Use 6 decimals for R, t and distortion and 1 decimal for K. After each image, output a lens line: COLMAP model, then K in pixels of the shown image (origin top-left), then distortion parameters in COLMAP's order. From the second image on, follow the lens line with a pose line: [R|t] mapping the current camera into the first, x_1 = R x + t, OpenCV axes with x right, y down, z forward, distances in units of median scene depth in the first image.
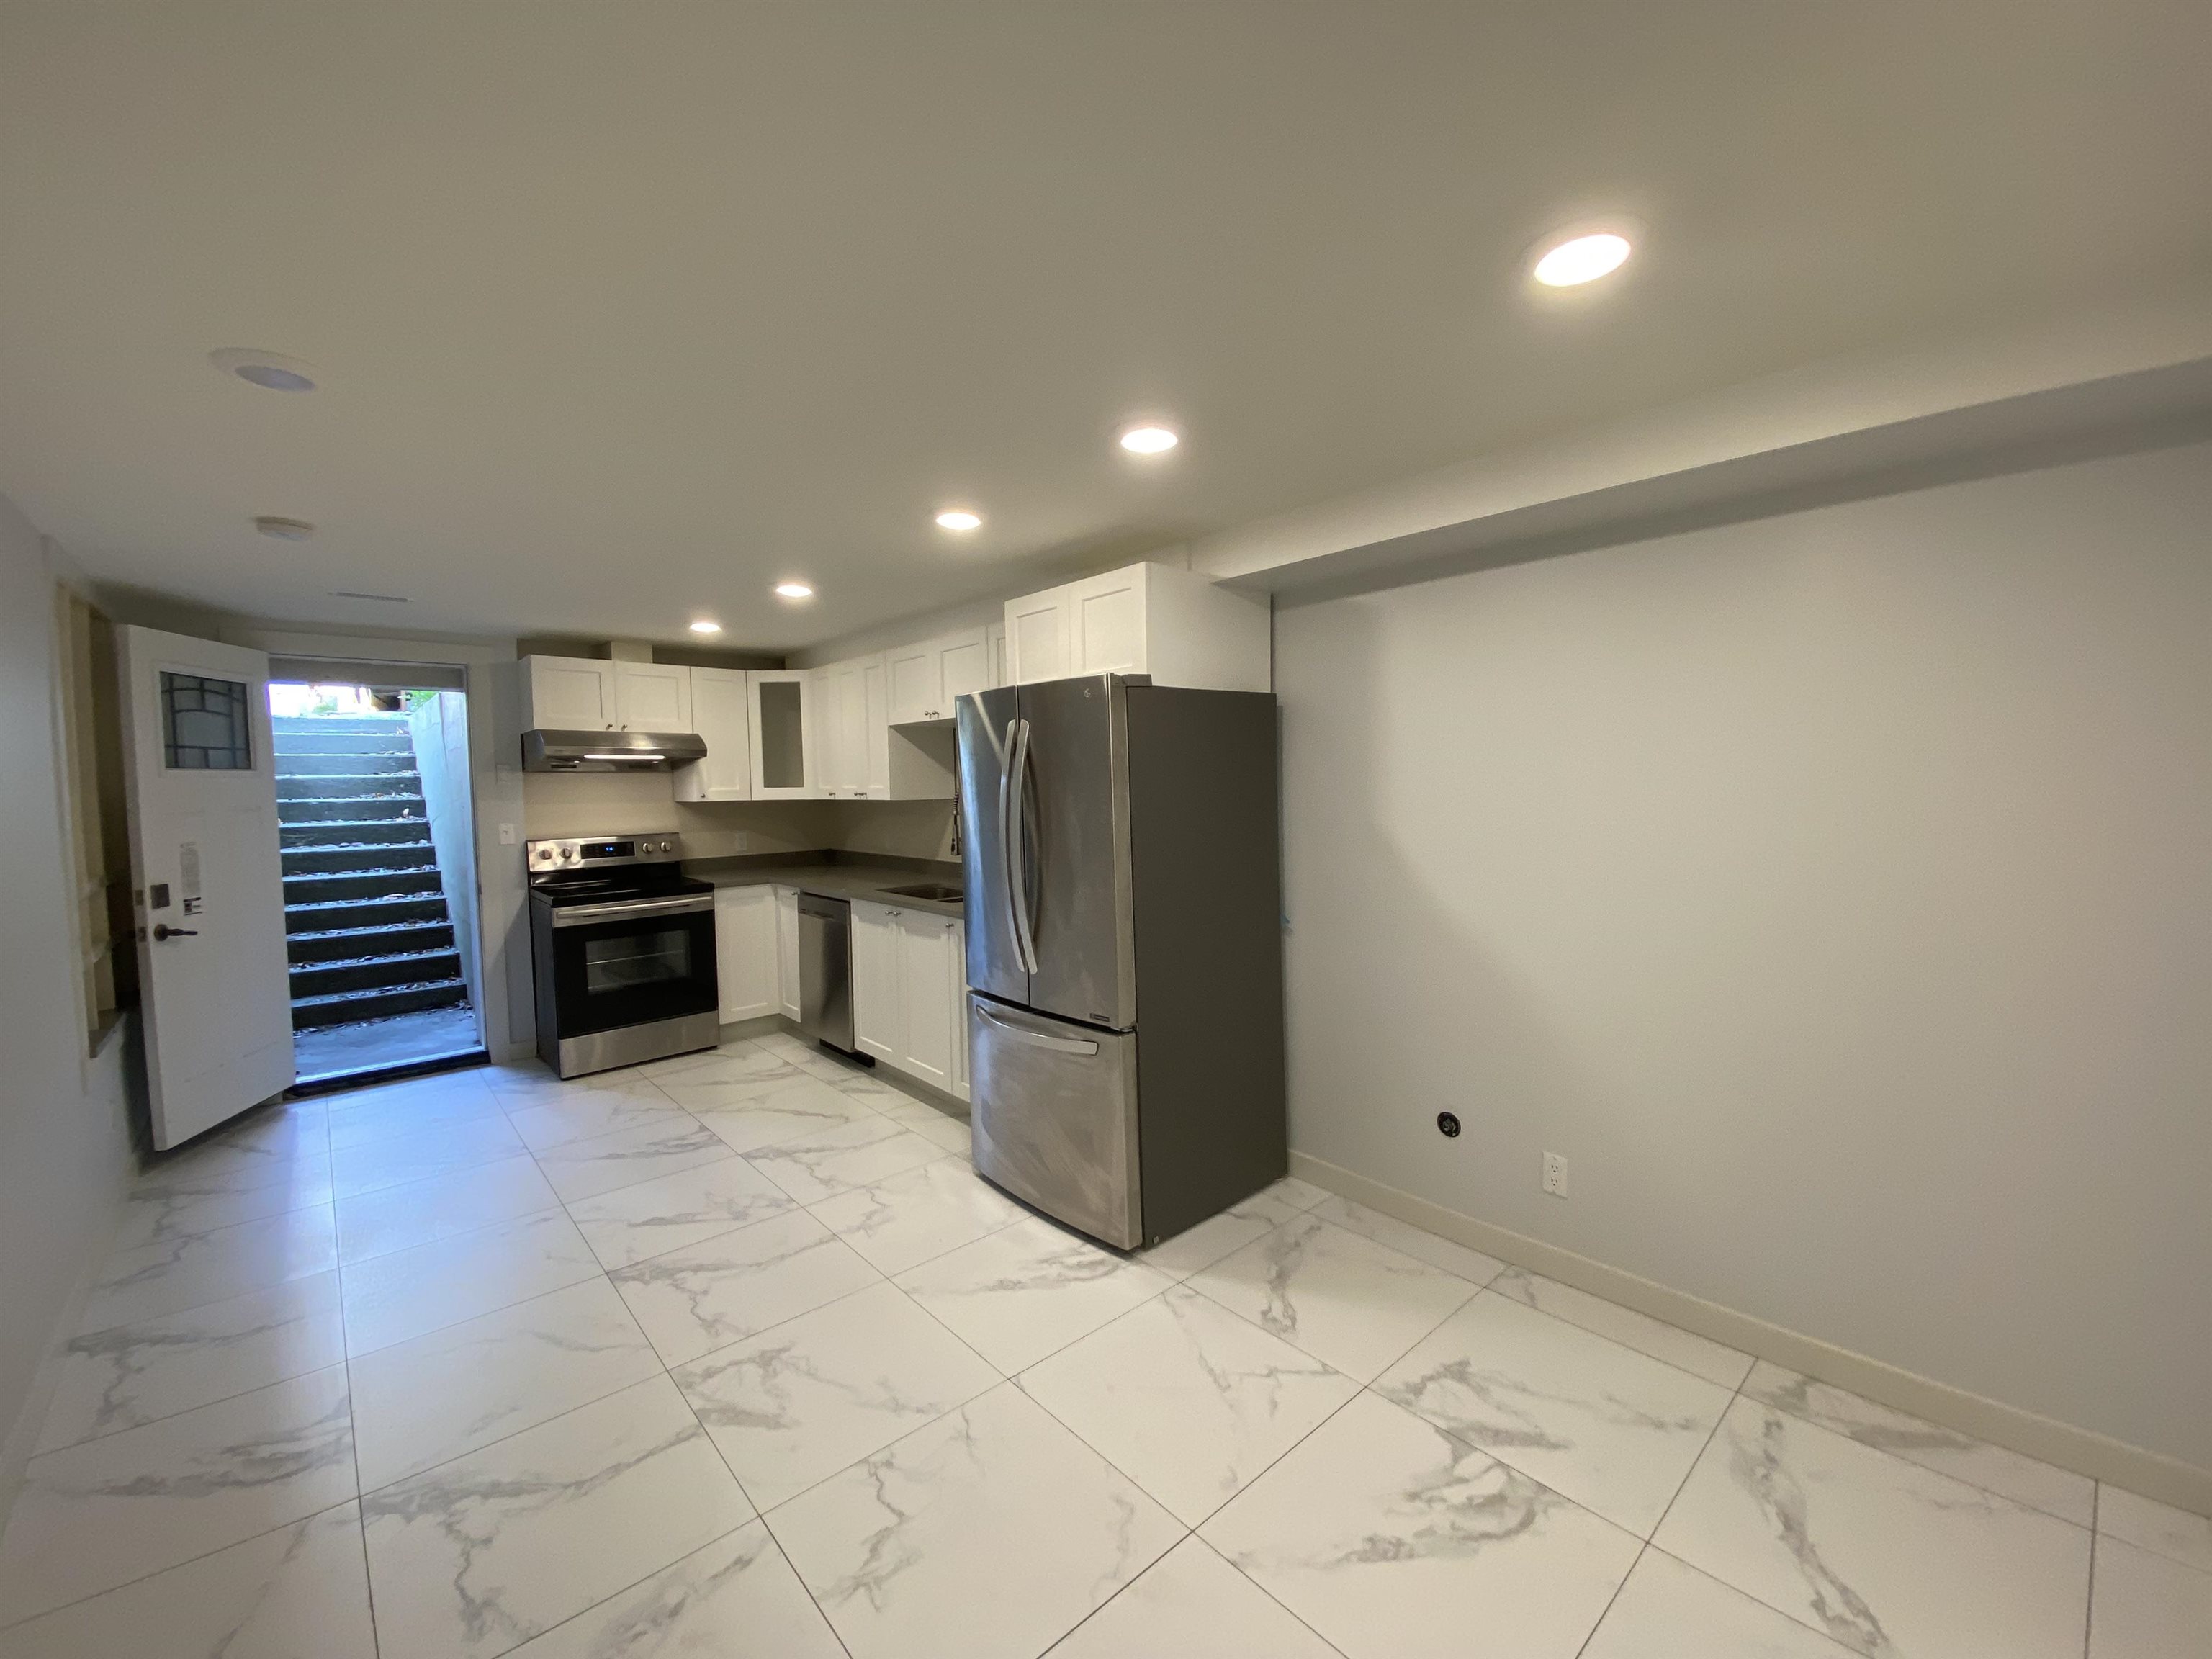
lens RADIAL K [[895.8, 0, 1116.1], [0, 895.8, 817.2], [0, 0, 1]] dist [0.014370, -0.015881]
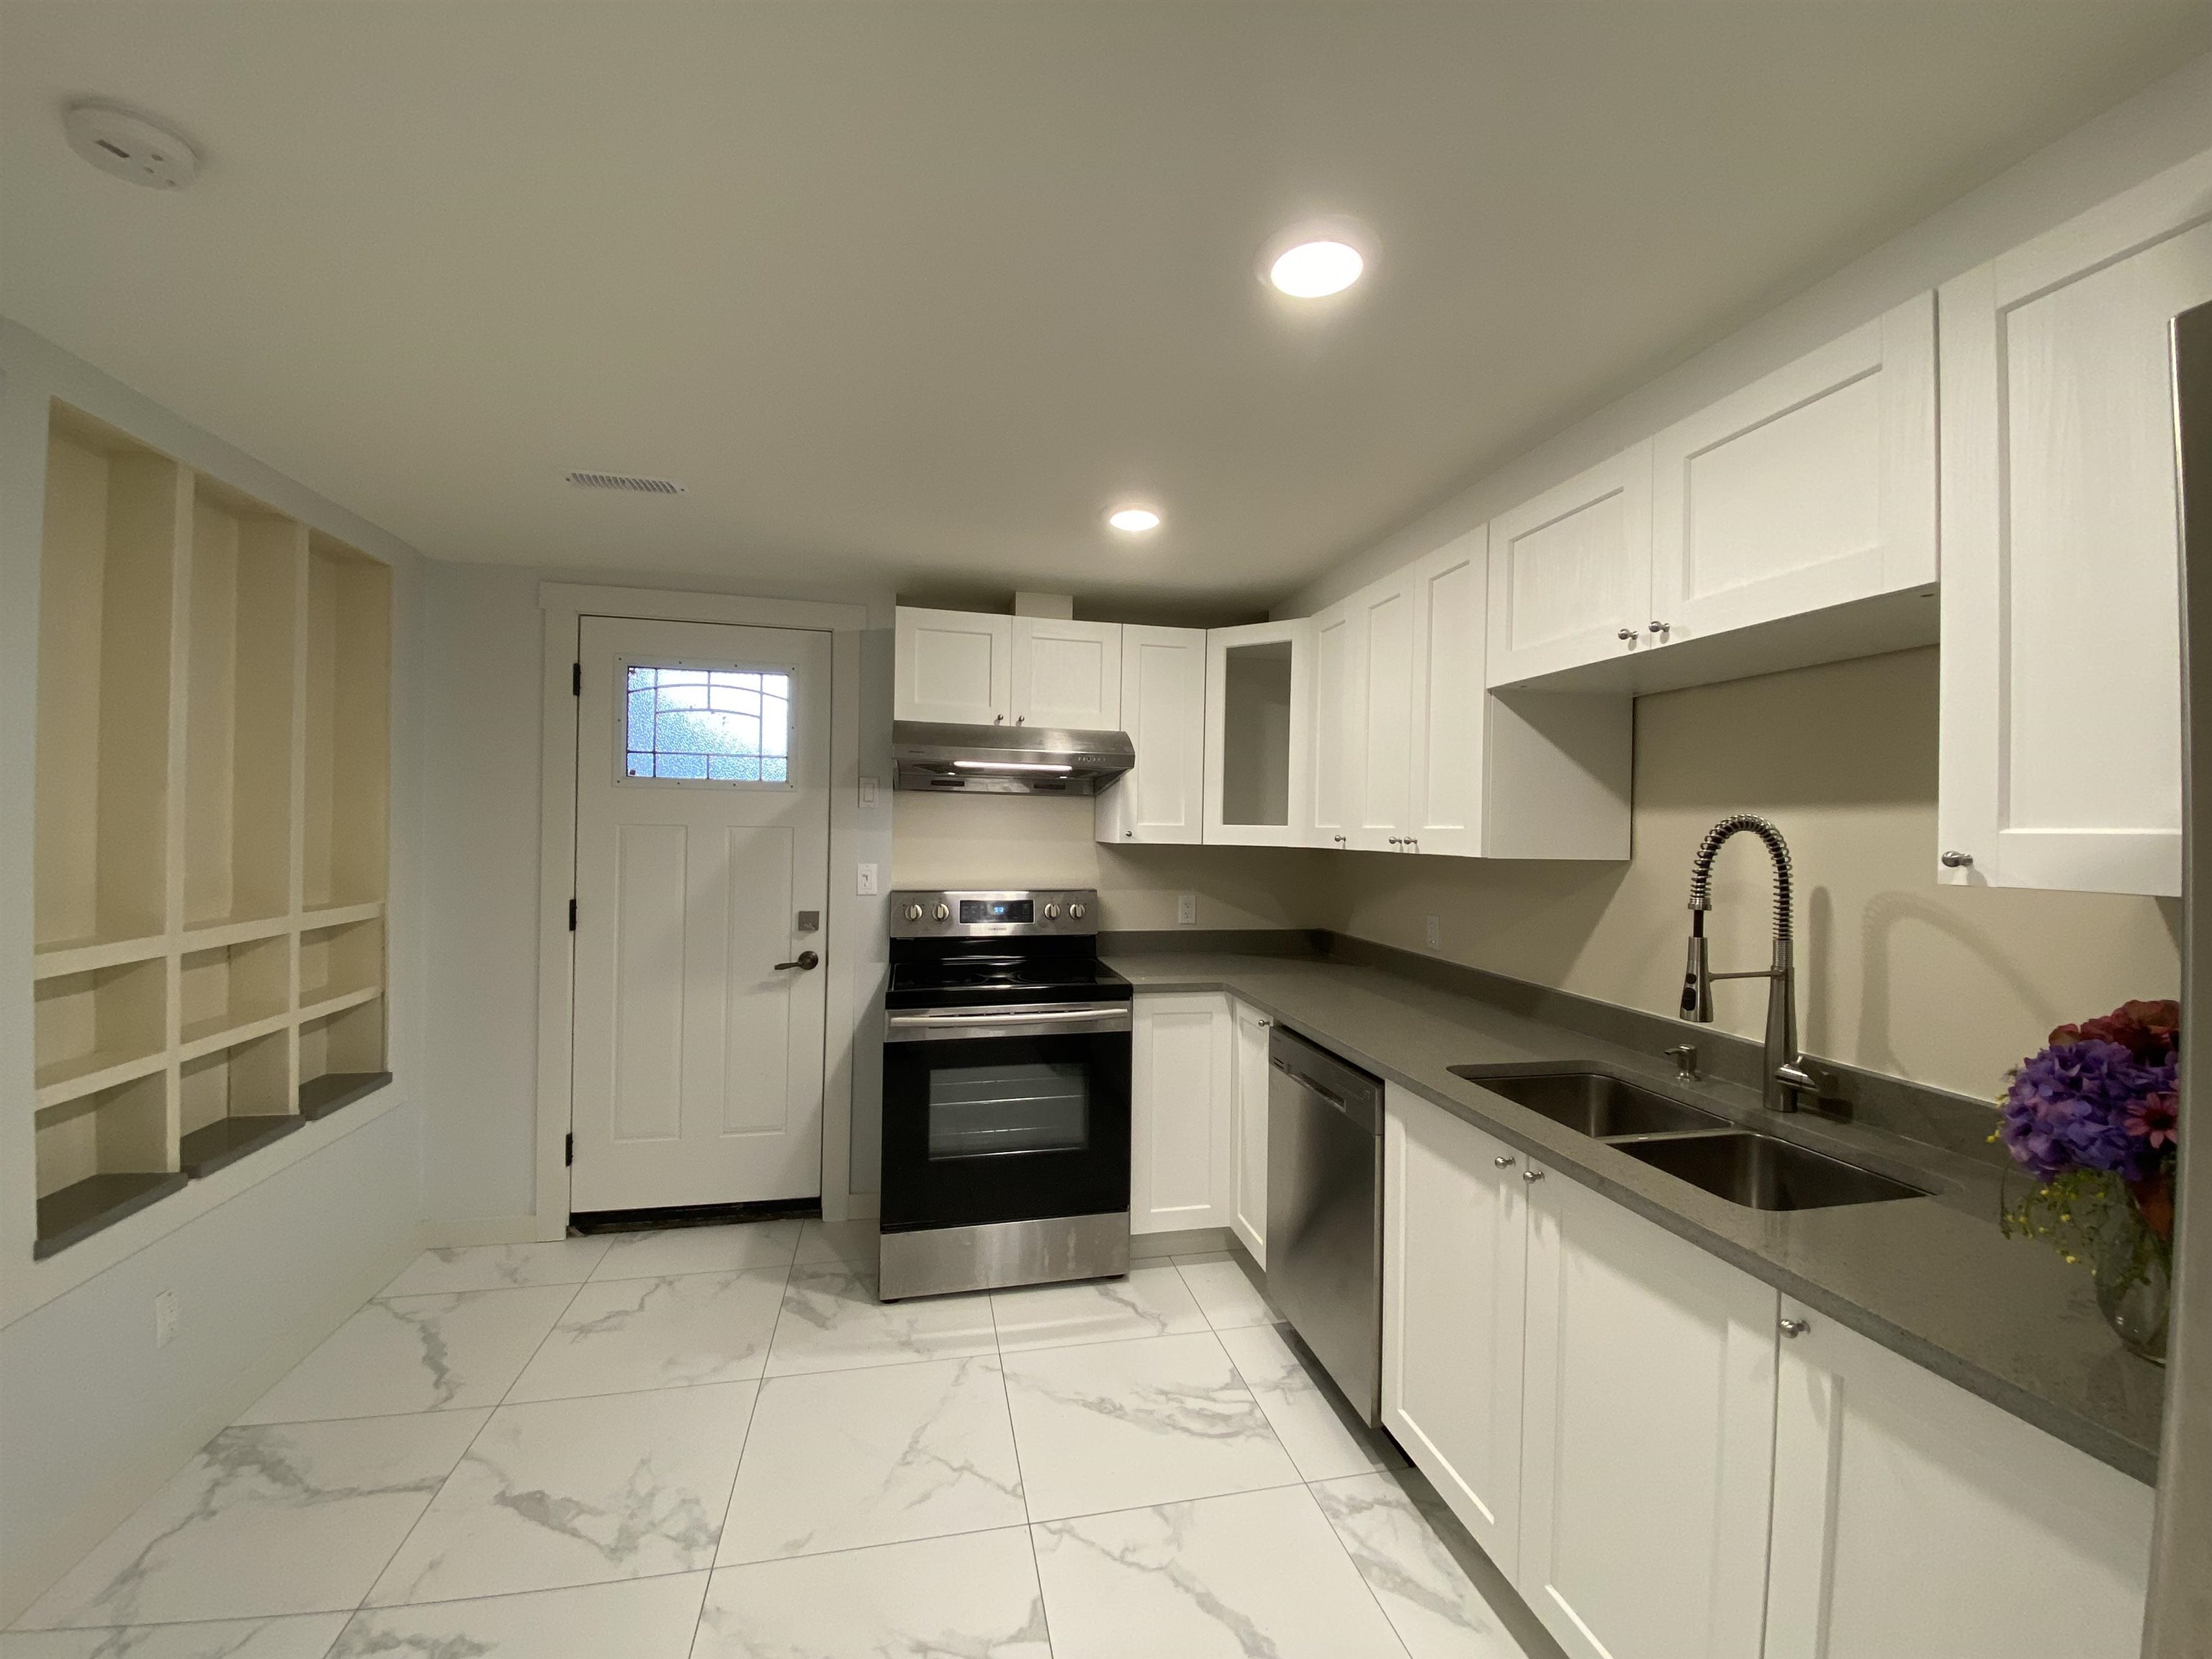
lens RADIAL K [[895.8, 0, 1103.8], [0, 895.8, 821.0], [0, 0, 1]] dist [0.014370, -0.015881]
pose [[0.866017, 0.028232, -0.499217, -0.195738], [-0.052581, 0.998011, -0.034775, -0.012085], [0.497243, 0.056365, 0.865779, 0.529550]]
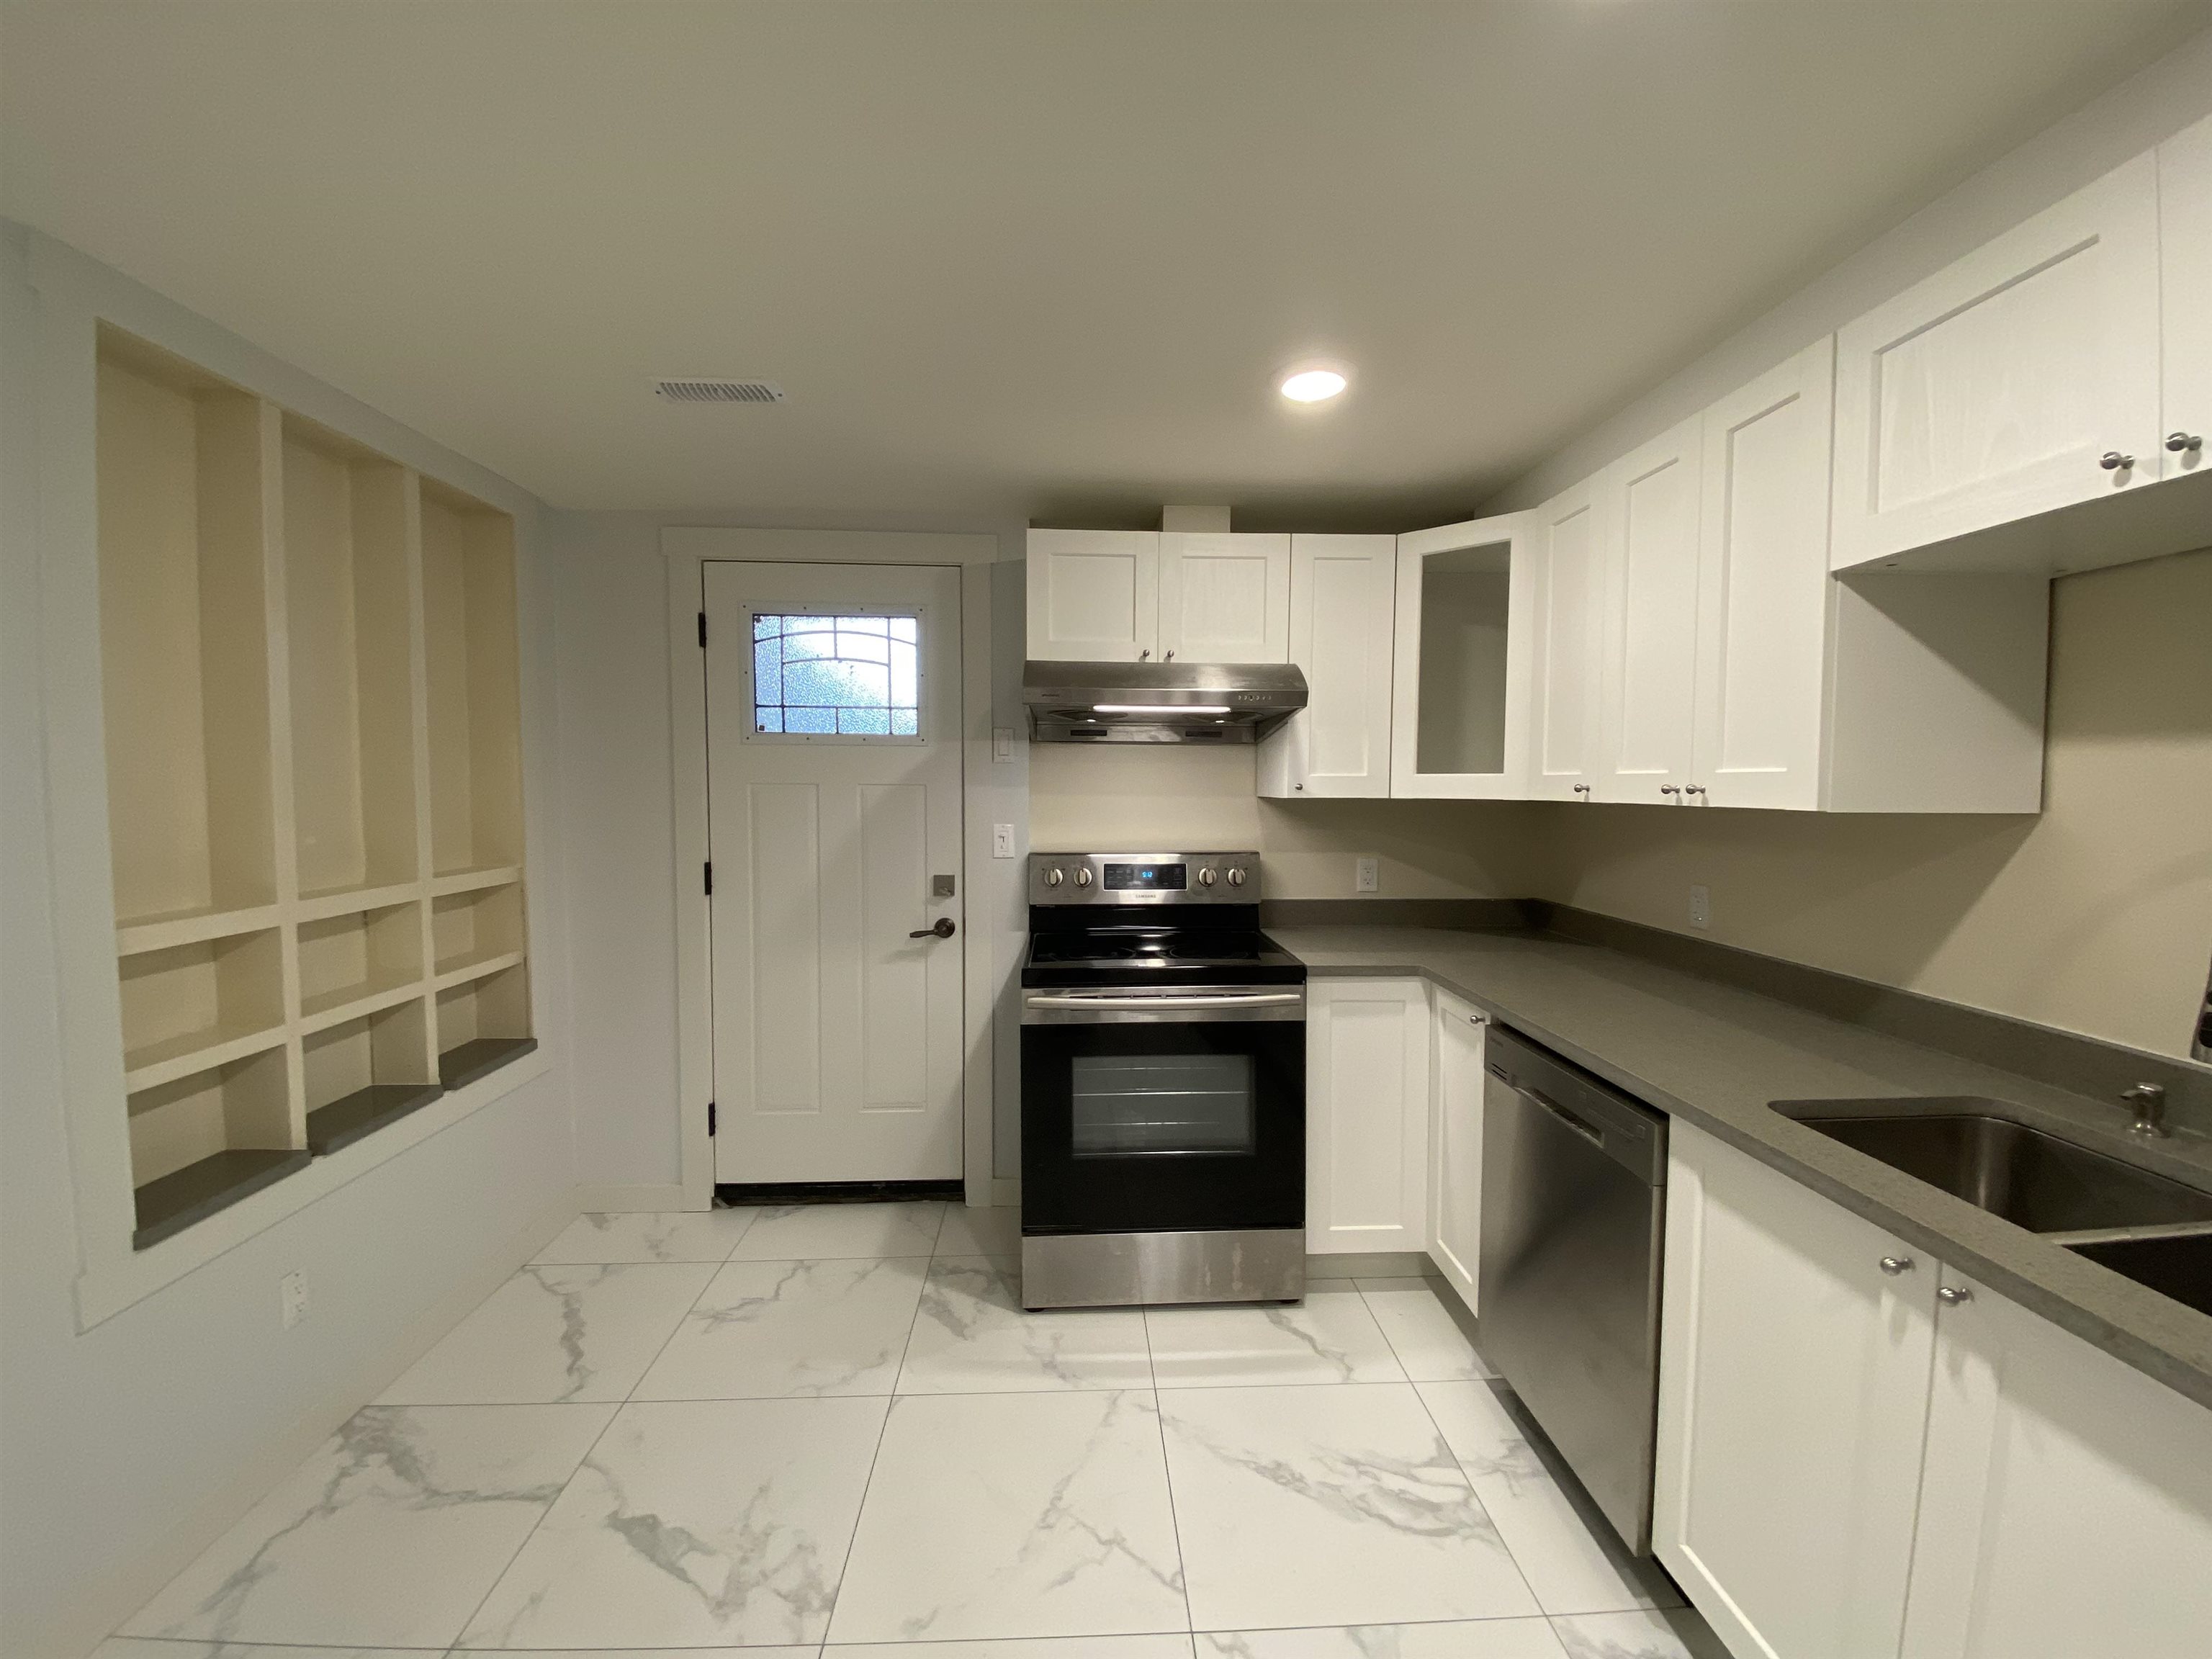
lens RADIAL K [[895.8, 0, 1102.7], [0, 895.8, 826.3], [0, 0, 1]] dist [0.014370, -0.015881]
pose [[0.768650, 0.051260, -0.637612, -0.247595], [-0.042777, 0.998672, 0.028719, -0.012394], [0.638238, 0.005200, 0.769822, 0.604208]]
